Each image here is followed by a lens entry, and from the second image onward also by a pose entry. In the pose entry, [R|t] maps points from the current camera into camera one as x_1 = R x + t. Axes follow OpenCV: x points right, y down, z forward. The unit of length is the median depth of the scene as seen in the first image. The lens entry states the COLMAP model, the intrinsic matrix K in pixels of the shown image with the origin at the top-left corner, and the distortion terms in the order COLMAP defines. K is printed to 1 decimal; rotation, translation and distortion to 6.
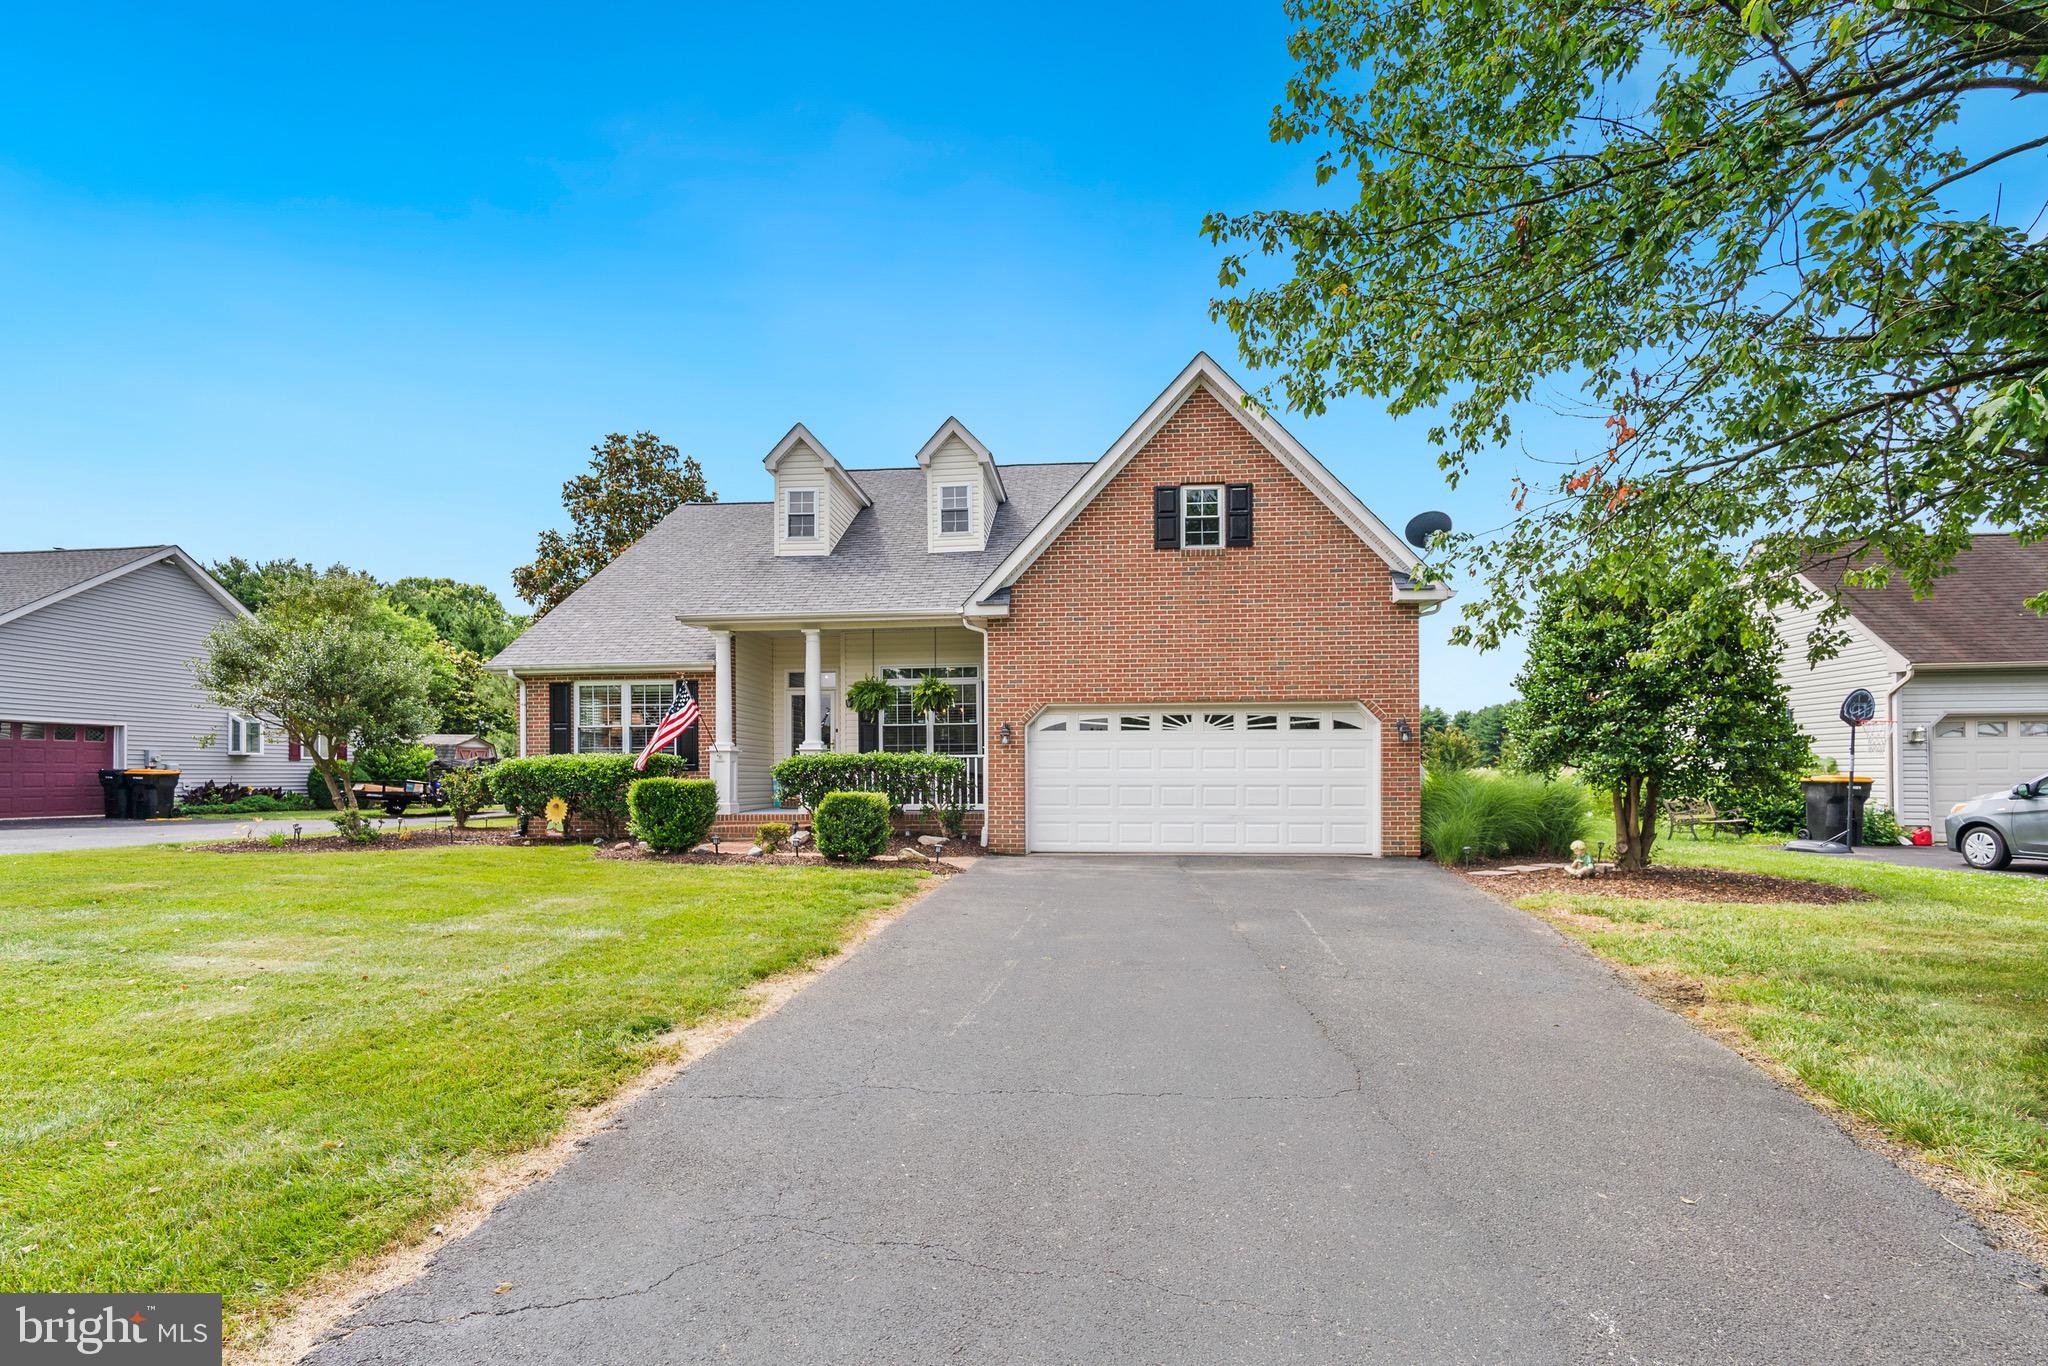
lens RADIAL K [[896.0, 0, 1006.0], [0, 896.0, 701.6], [0, 0, 1]] dist [-0.001124, -0.000229]
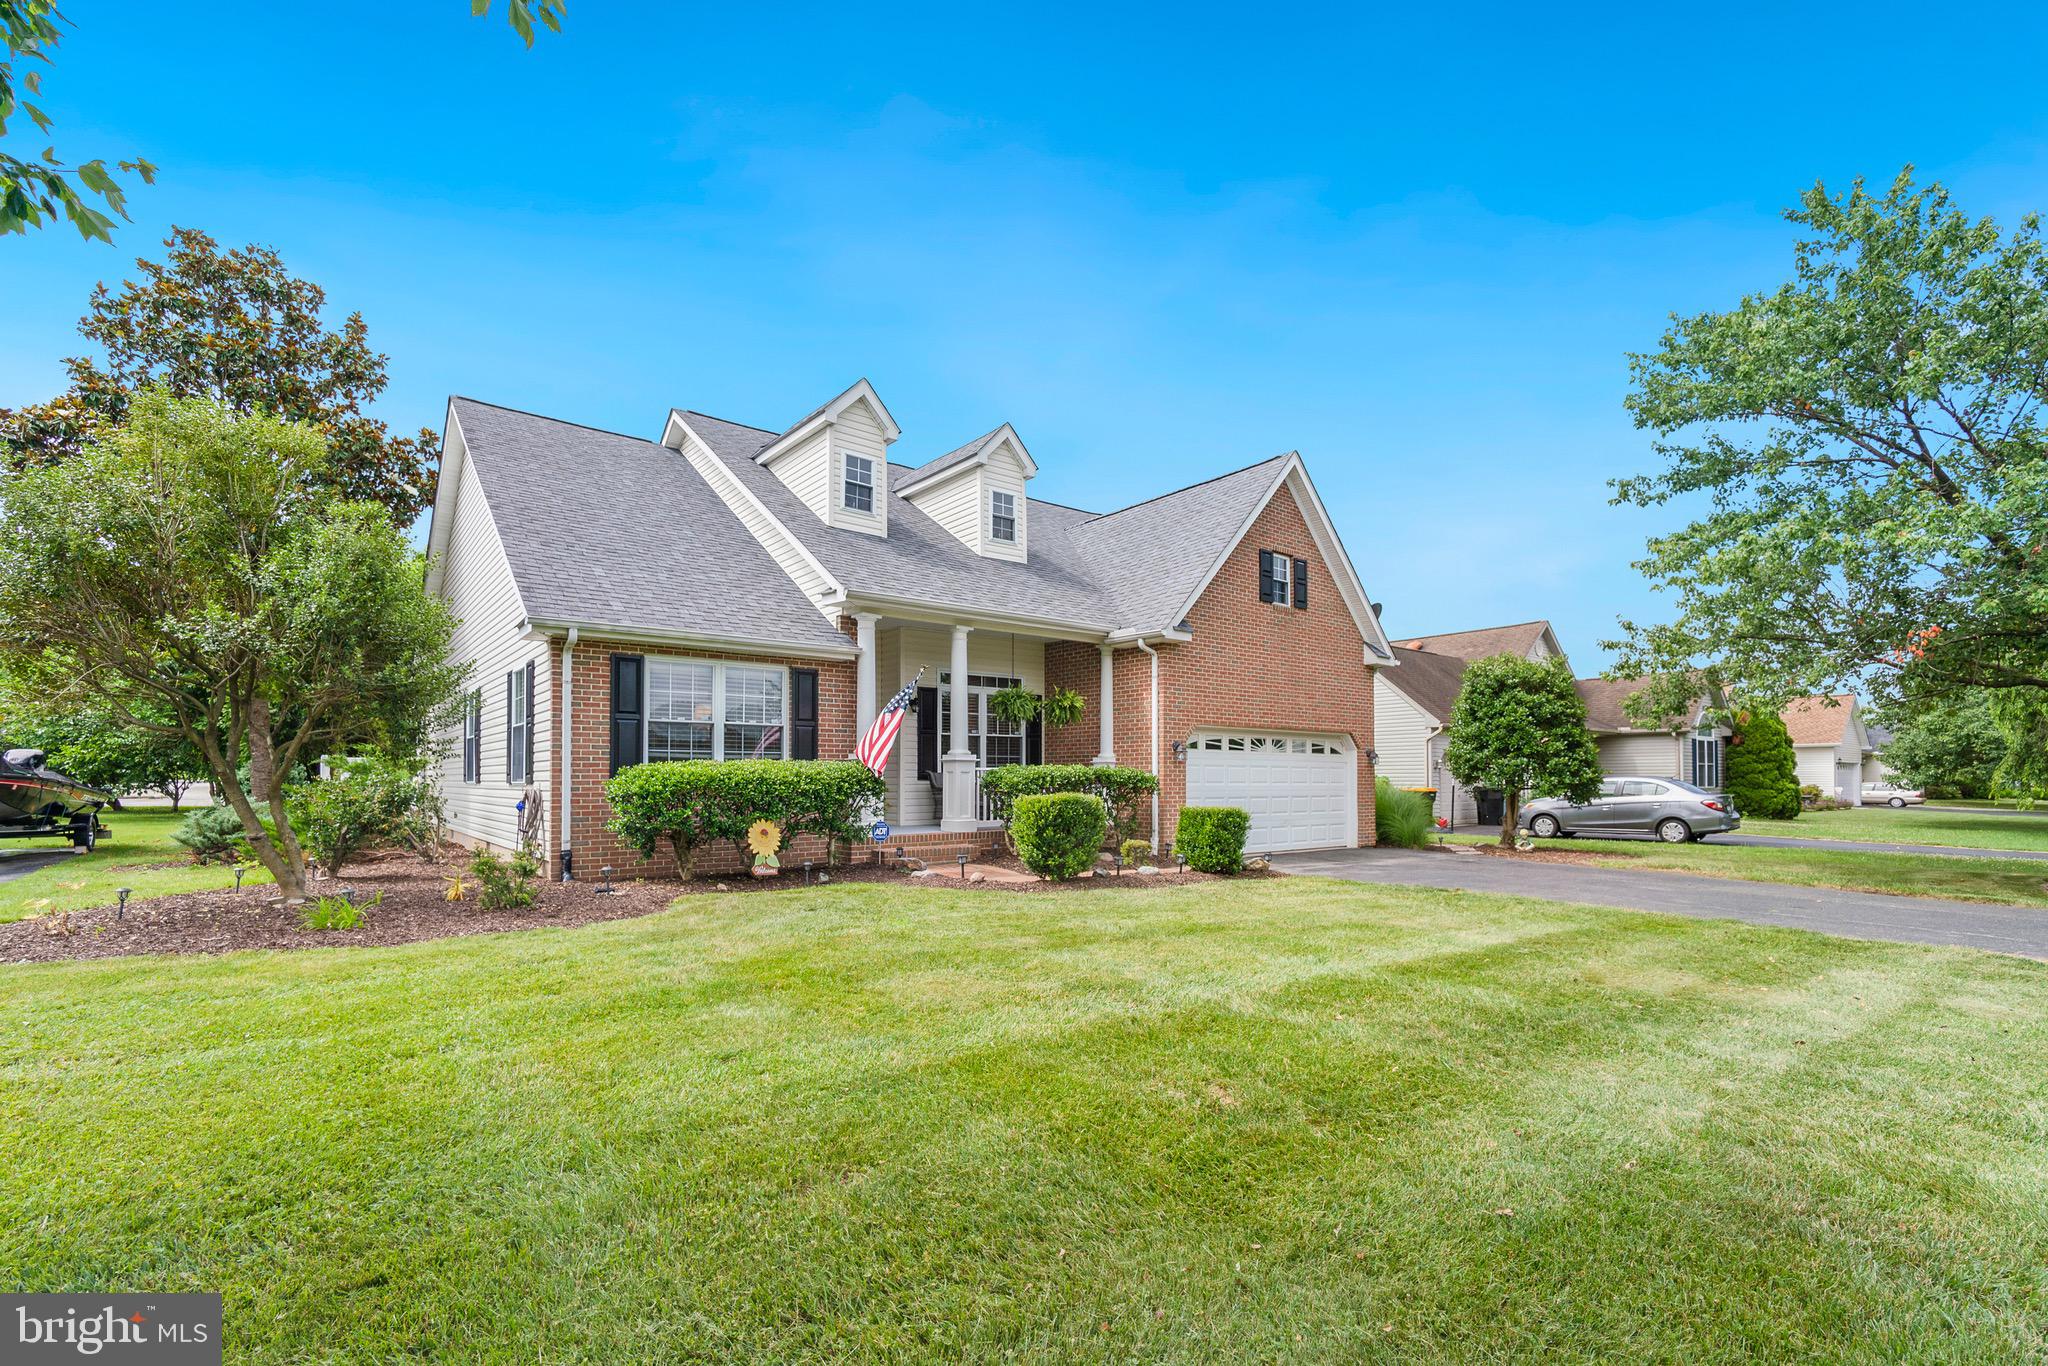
lens RADIAL K [[896.0, 0, 1031.7], [0, 896.0, 689.4], [0, 0, 1]] dist [-0.001124, -0.000229]
pose [[0.725968, 0.073922, 0.683744, -0.860537], [-0.057960, 0.997246, -0.046276, 0.022395], [-0.685282, -0.006035, 0.728253, 0.326074]]
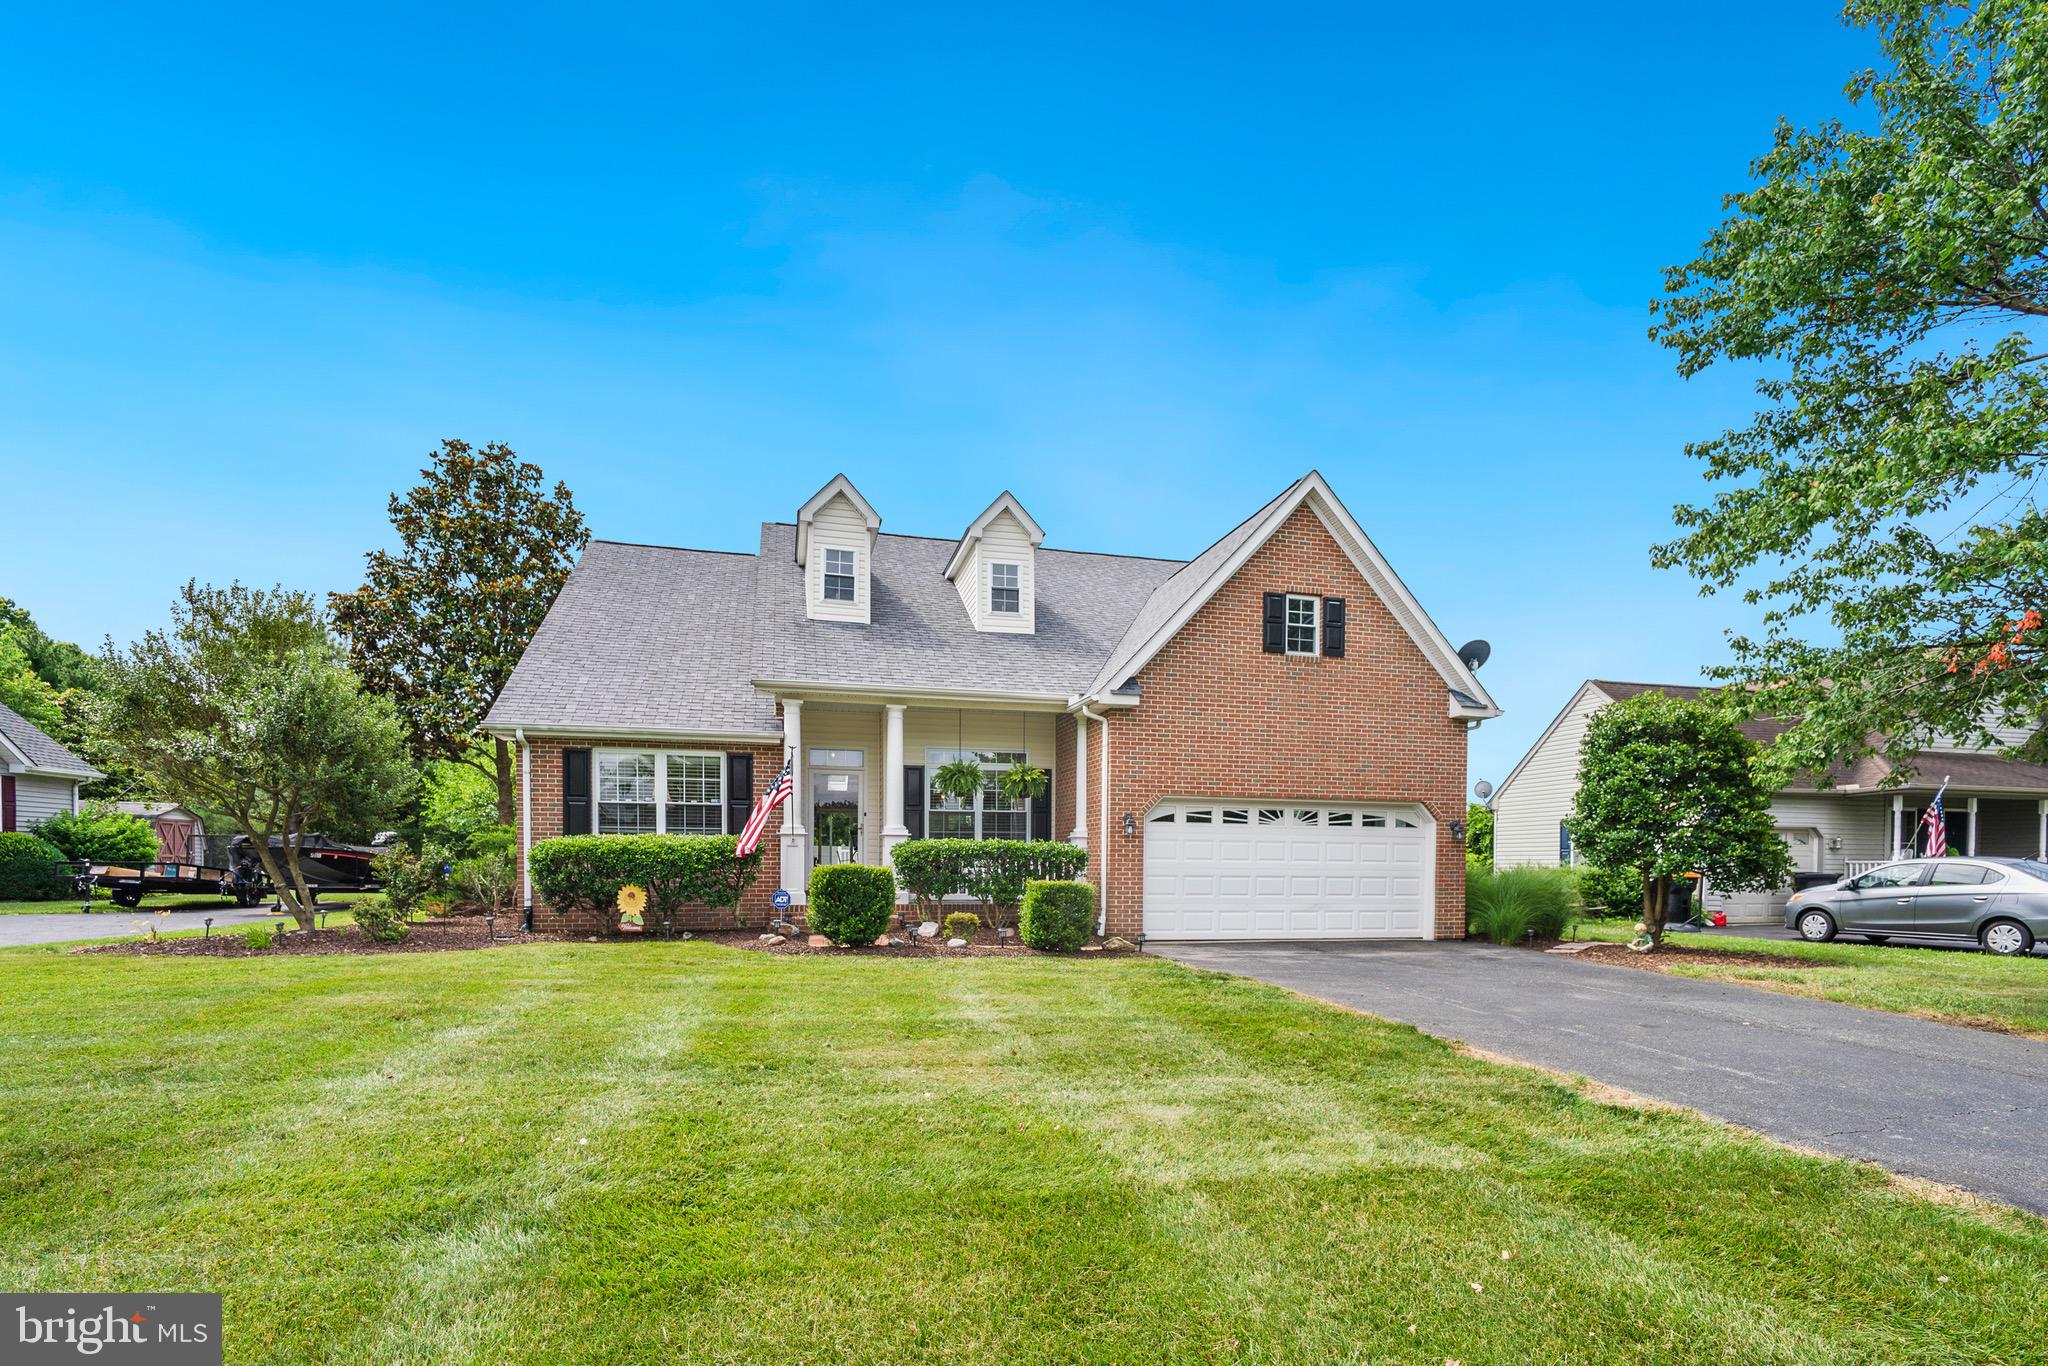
lens RADIAL K [[942.6, 0, 1015.8], [0, 942.6, 809.7], [0, 0, 1]] dist [-0.007317, 0.000536]
pose [[0.947326, 0.029511, 0.318907, -0.449268], [-0.037371, 0.999129, 0.018555, 0.005105], [-0.318082, -0.029495, 0.947604, 0.038348]]
